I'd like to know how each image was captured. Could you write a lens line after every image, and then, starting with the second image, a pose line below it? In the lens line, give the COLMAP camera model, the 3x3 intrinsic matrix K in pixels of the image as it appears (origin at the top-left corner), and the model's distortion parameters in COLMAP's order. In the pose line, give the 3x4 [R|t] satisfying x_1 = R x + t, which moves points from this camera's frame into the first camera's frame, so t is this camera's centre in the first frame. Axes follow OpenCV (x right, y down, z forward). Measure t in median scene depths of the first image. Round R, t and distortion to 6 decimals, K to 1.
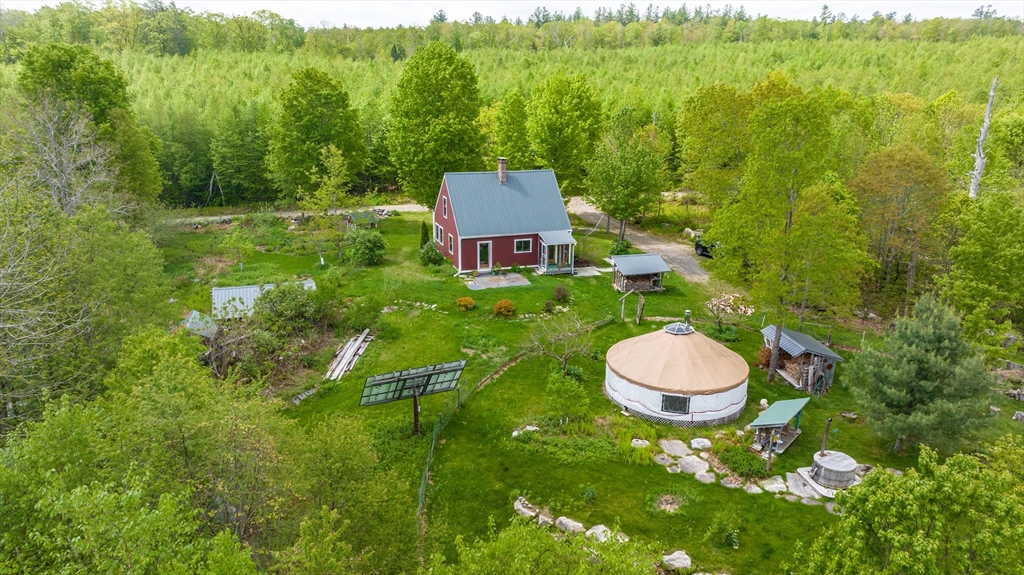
lens RADIAL K [[697.1, 0, 512.1], [0, 697.1, 290.1], [0, 0, 1]] dist [-0.020030, -0.000094]
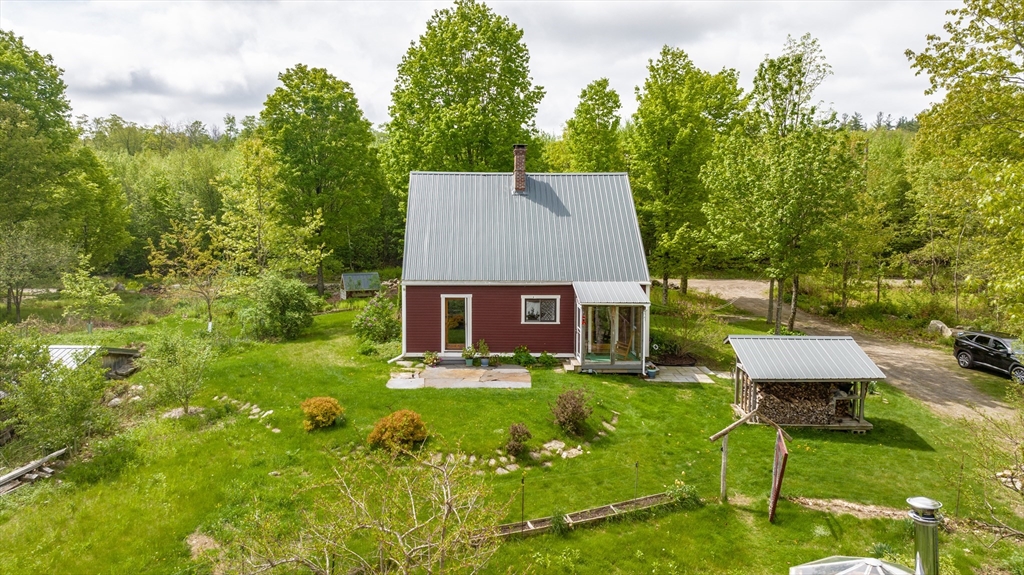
lens RADIAL K [[697.1, 0, 510.6], [0, 697.1, 281.4], [0, 0, 1]] dist [-0.020030, -0.000094]
pose [[0.952083, 0.022342, -0.305024, 0.142204], [-0.087035, 0.975884, -0.200187, 0.014178], [0.293196, 0.217142, 0.931067, 0.559203]]
